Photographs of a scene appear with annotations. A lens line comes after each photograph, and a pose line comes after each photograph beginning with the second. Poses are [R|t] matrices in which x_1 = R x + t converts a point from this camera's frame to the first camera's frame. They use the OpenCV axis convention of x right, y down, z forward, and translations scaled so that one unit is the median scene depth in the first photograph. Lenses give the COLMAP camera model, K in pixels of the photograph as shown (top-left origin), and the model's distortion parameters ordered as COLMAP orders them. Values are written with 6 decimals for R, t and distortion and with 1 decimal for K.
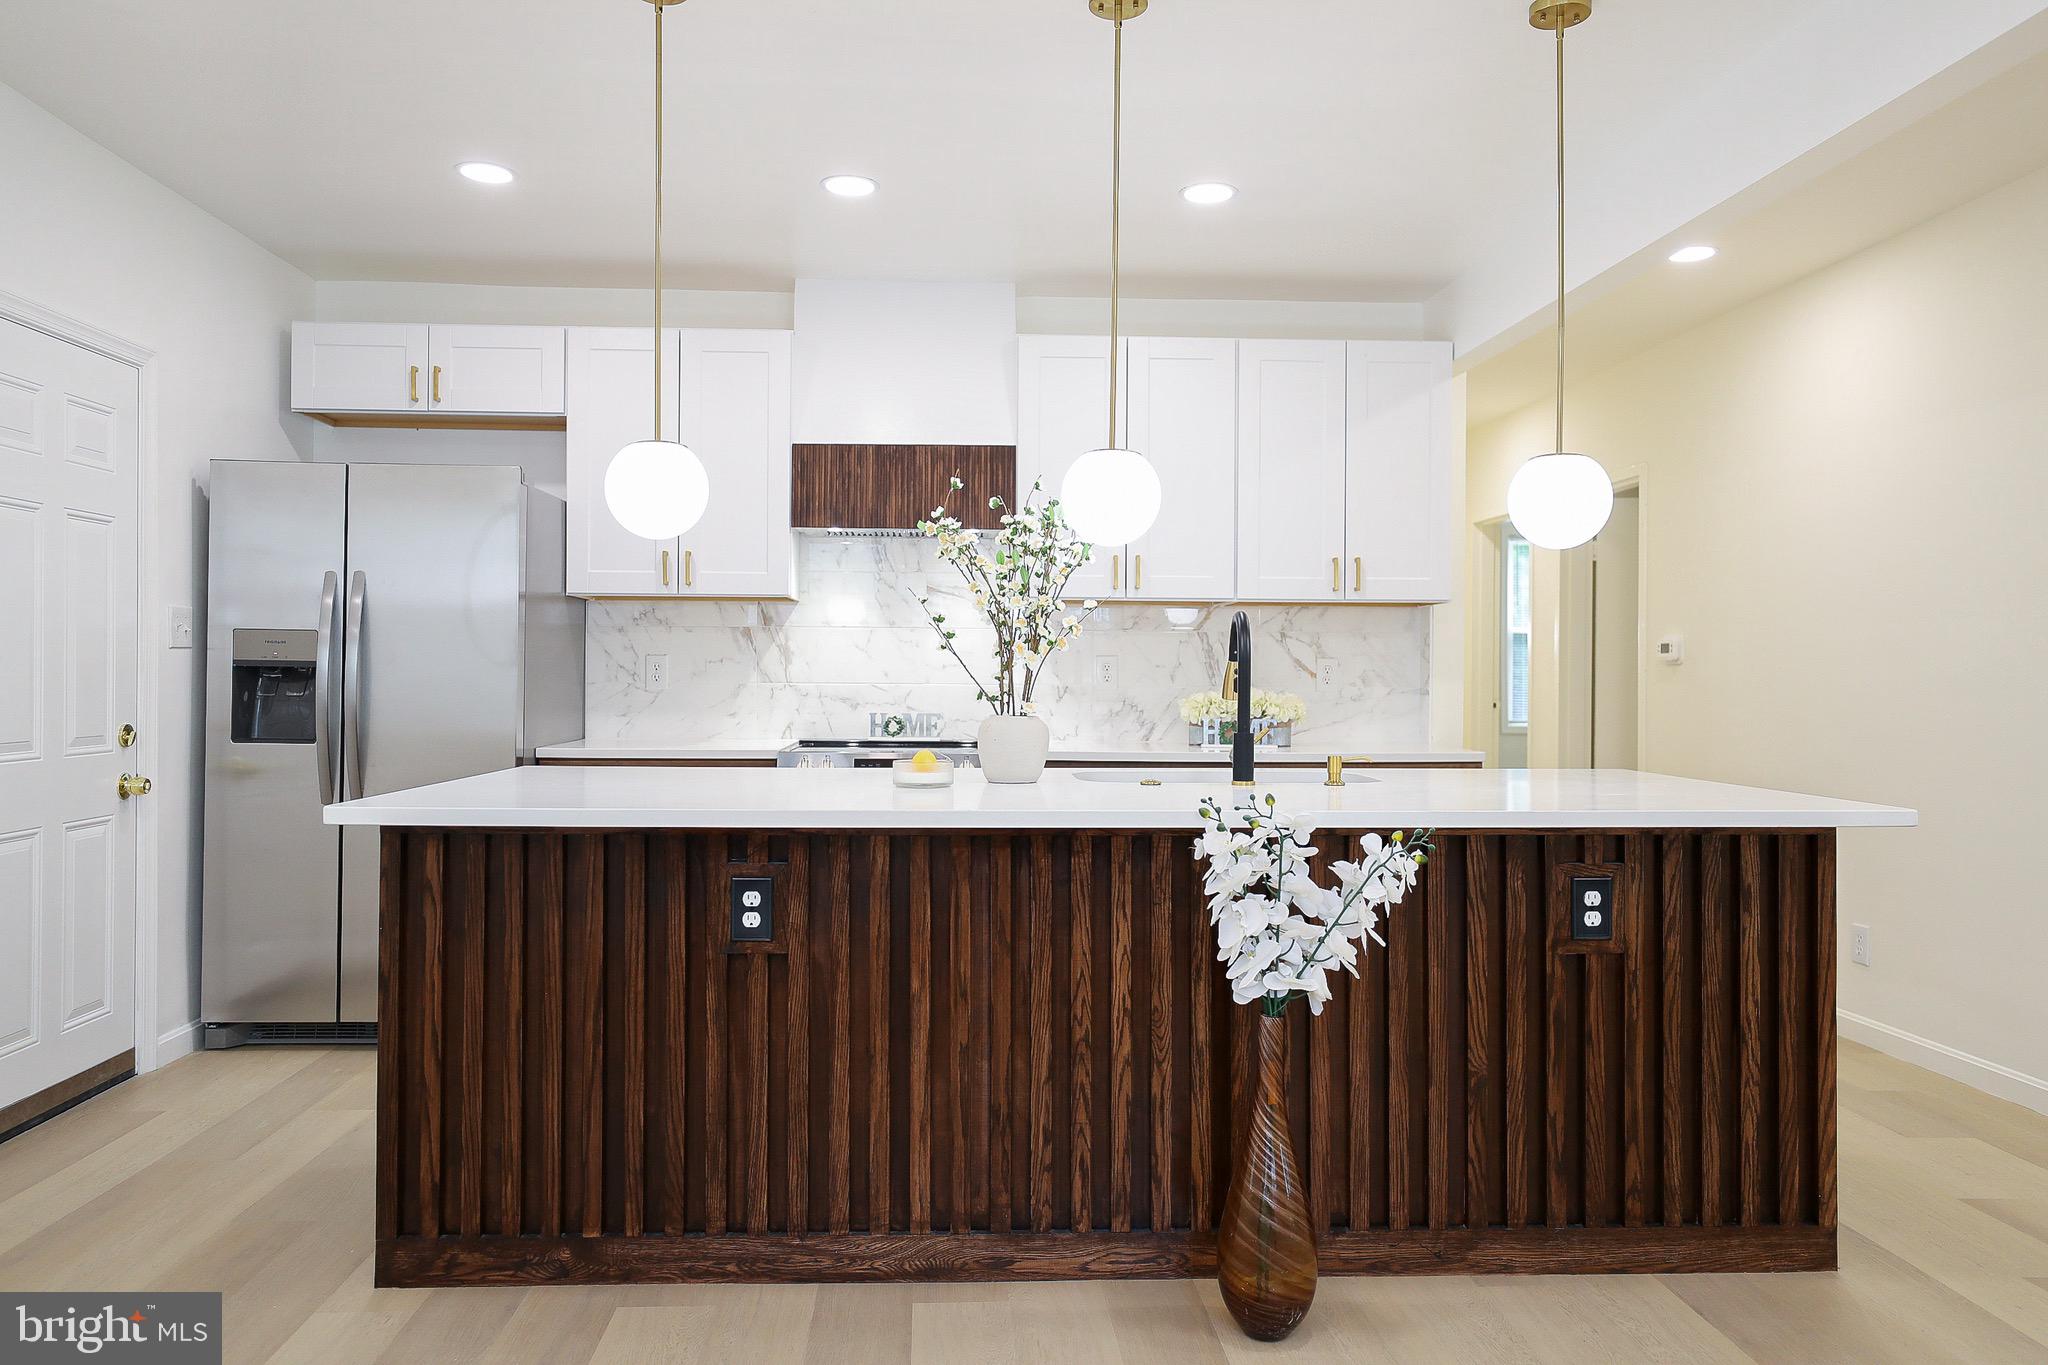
lens RADIAL K [[1444.3, 0, 1024.0], [0, 1444.3, 682.5], [0, 0, 1]] dist [0.006580, 0.002413]
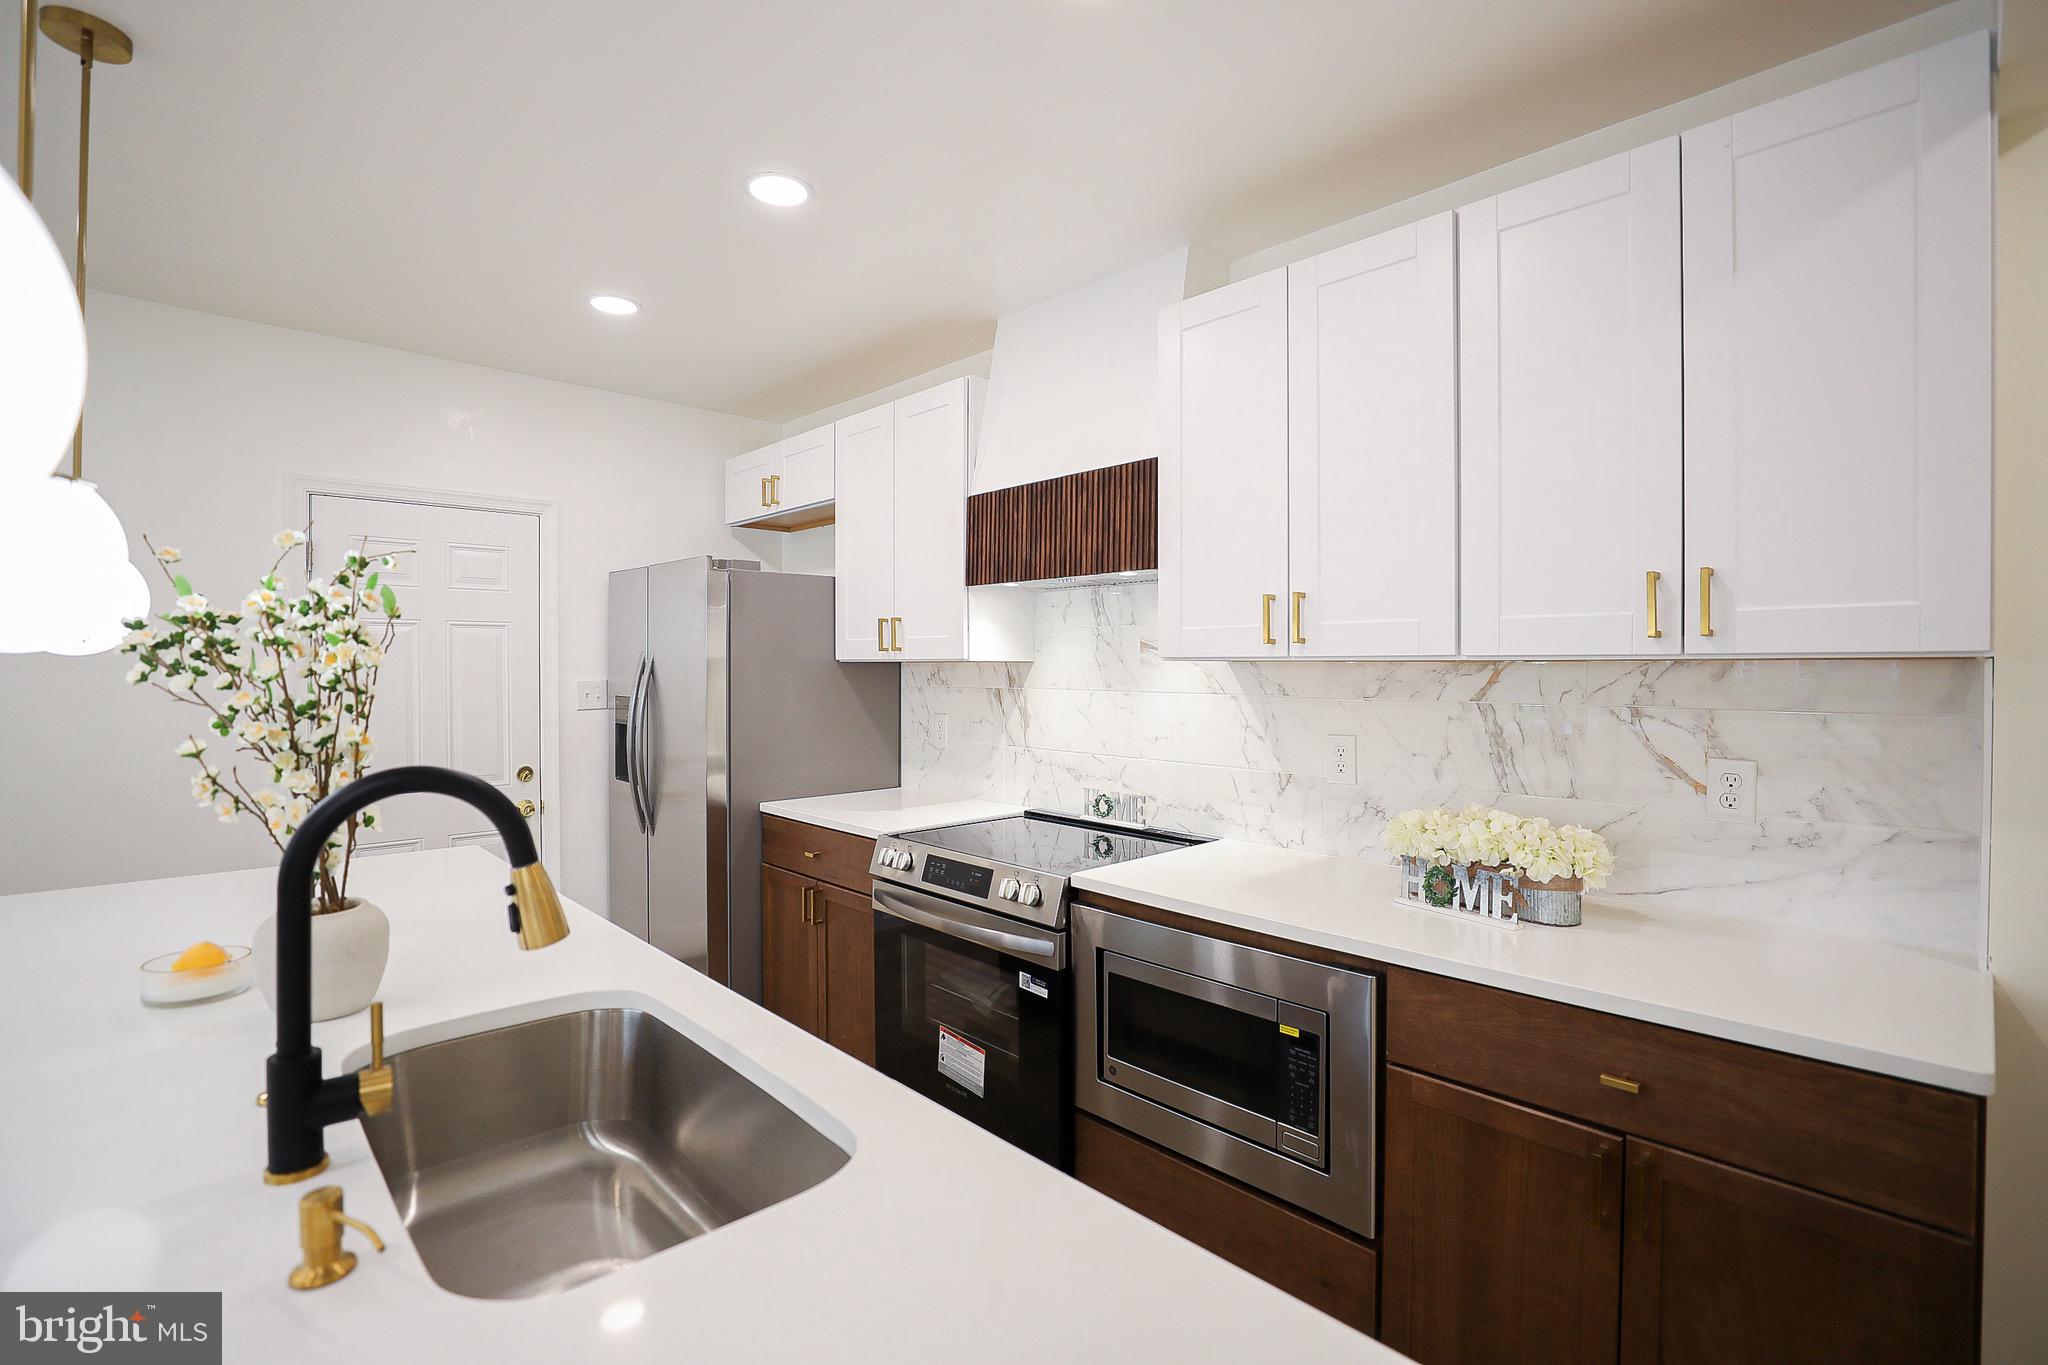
lens RADIAL K [[939.5, 0, 1016.1], [0, 939.5, 672.7], [0, 0, 1]] dist [-0.044676, 0.014992]
pose [[0.647651, 0.000470, -0.761937, 0.323246], [0.000282, 1.000000, 0.000856, -0.052916], [0.761937, -0.000770, 0.647651, 0.639478]]
